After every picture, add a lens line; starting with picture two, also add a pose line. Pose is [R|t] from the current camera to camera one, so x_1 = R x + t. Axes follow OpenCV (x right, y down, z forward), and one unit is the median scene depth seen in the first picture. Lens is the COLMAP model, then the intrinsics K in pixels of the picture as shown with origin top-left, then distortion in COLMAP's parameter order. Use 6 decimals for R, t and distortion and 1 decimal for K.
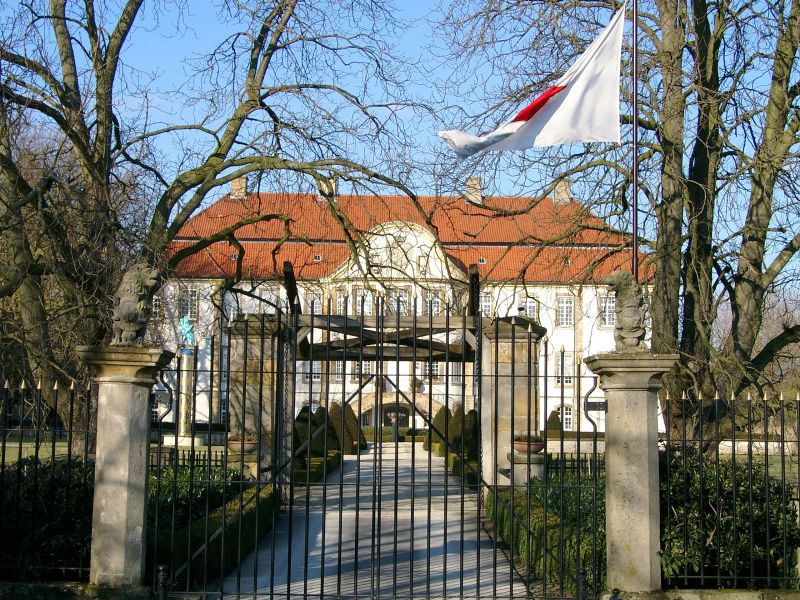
lens RADIAL K [[1374.6, 0, 400.0], [0, 1374.6, 300.0], [0, 0, 1]] dist [-0.007324, -0.020699]
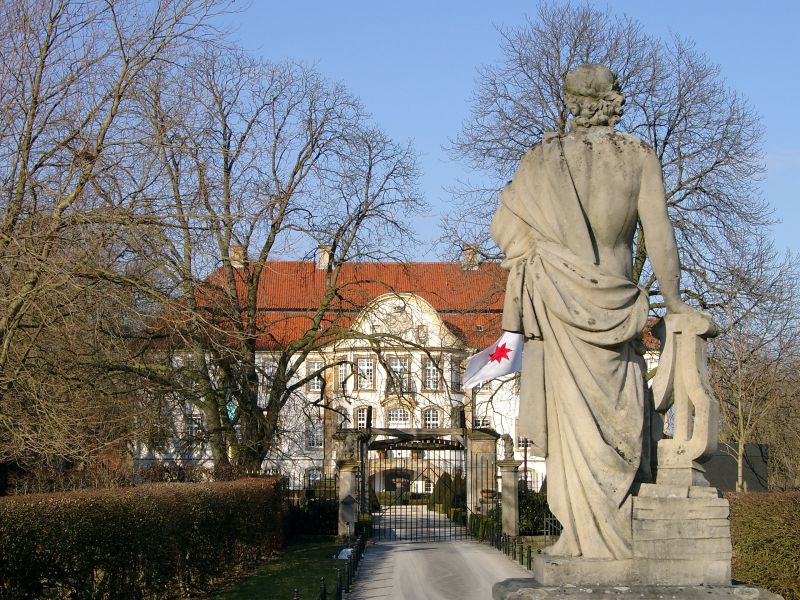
lens RADIAL K [[1833.8, 0, 400.0], [0, 1833.8, 300.0], [0, 0, 1]] dist [0.300921, -0.294403]
pose [[0.999877, -0.011831, 0.010293, -0.051587], [0.011974, 0.999830, -0.013991, -0.116913], [-0.010126, 0.014113, 0.999849, -1.382038]]
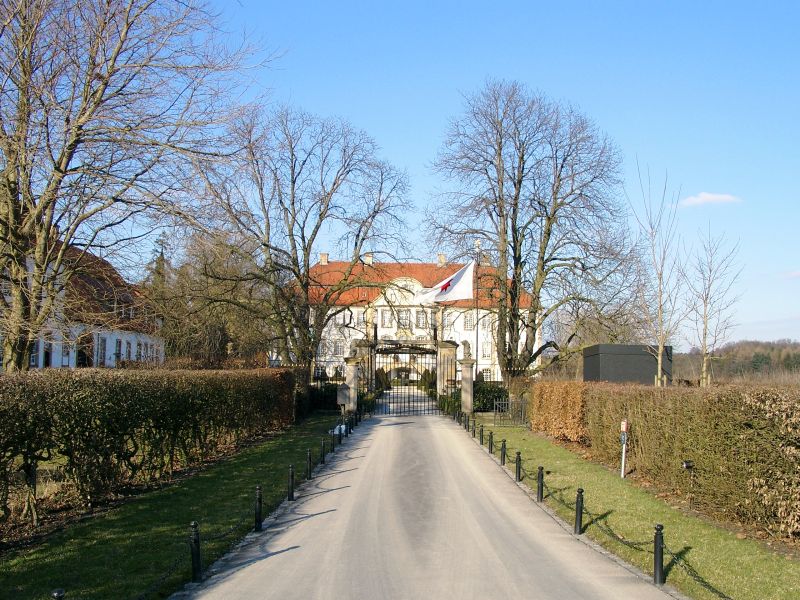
lens RADIAL K [[804.8, 0, 400.0], [0, 804.8, 300.0], [0, 0, 1]] dist [-0.016674, -0.000662]
pose [[0.999996, 0.000402, -0.002657, -0.017078], [-0.000421, 0.999973, -0.007374, -0.056115], [0.002654, 0.007375, 0.999969, -0.679106]]
